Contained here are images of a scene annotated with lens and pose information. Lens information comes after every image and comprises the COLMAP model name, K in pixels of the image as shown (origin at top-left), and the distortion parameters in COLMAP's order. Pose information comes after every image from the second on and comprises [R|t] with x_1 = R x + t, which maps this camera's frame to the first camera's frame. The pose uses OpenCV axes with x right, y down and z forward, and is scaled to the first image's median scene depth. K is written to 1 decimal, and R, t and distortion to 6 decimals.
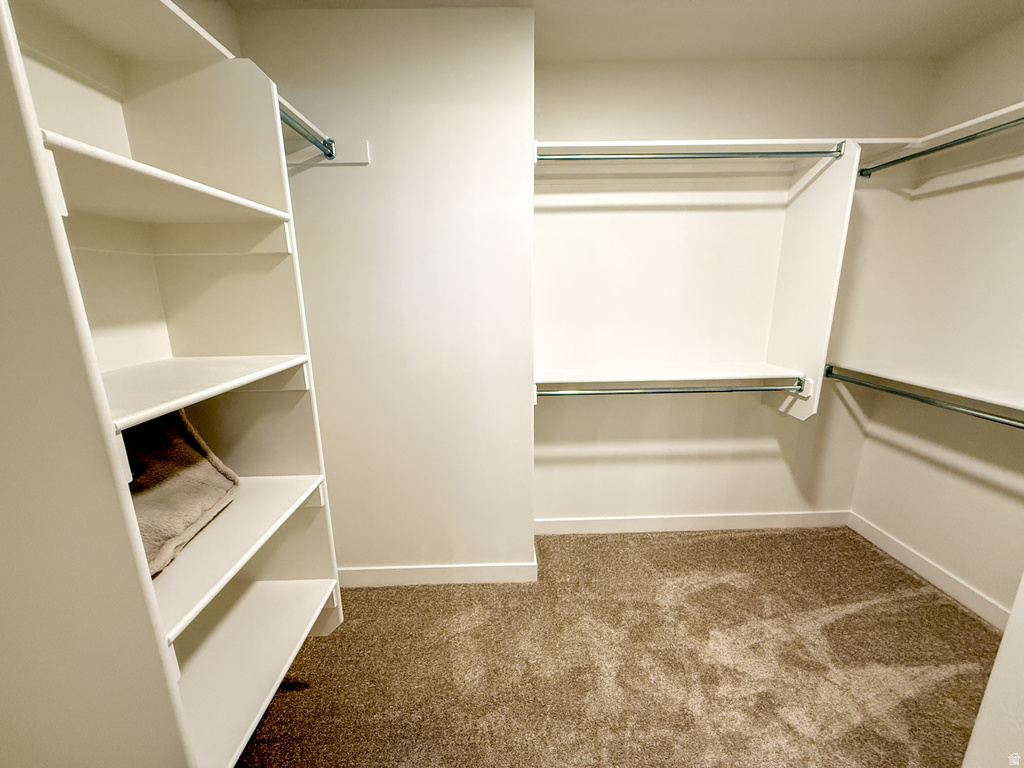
lens RADIAL K [[409.5, 0, 508.6], [0, 409.5, 391.2], [0, 0, 1]] dist [0.010338, 0.000095]
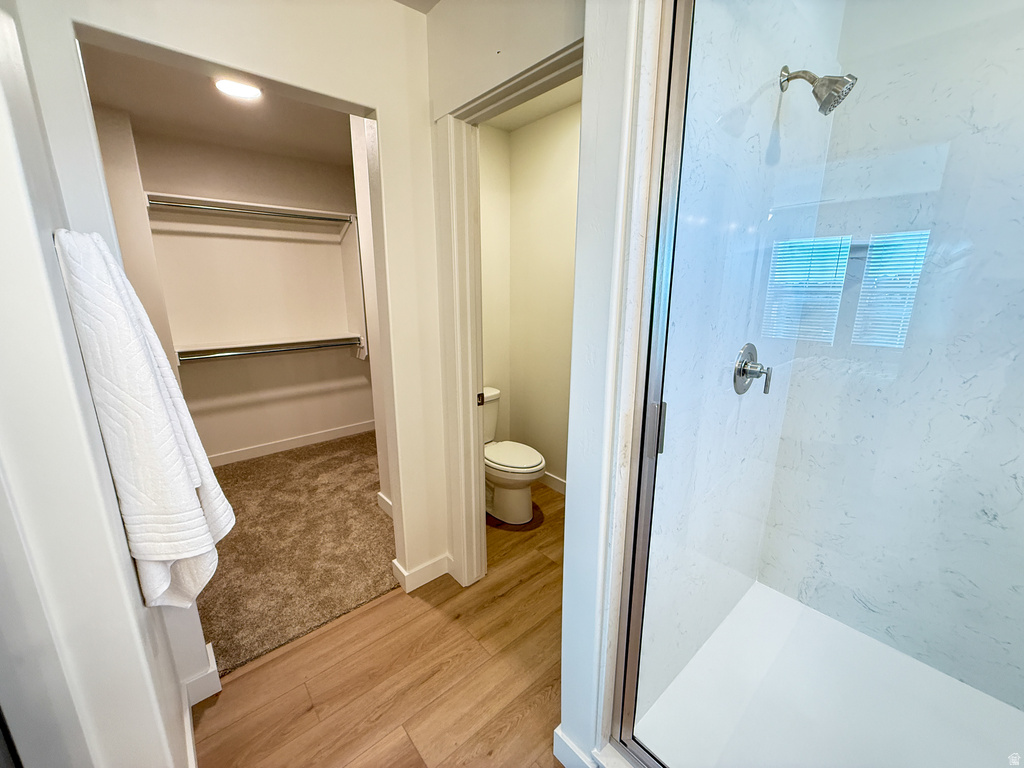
lens RADIAL K [[409.5, 0, 508.6], [0, 409.5, 391.2], [0, 0, 1]] dist [0.010338, 0.000095]
pose [[0.771740, -0.132155, 0.622055, 0.047132], [0.135664, 0.989865, 0.041988, 0.236173], [-0.621299, 0.051987, 0.781847, -0.911284]]
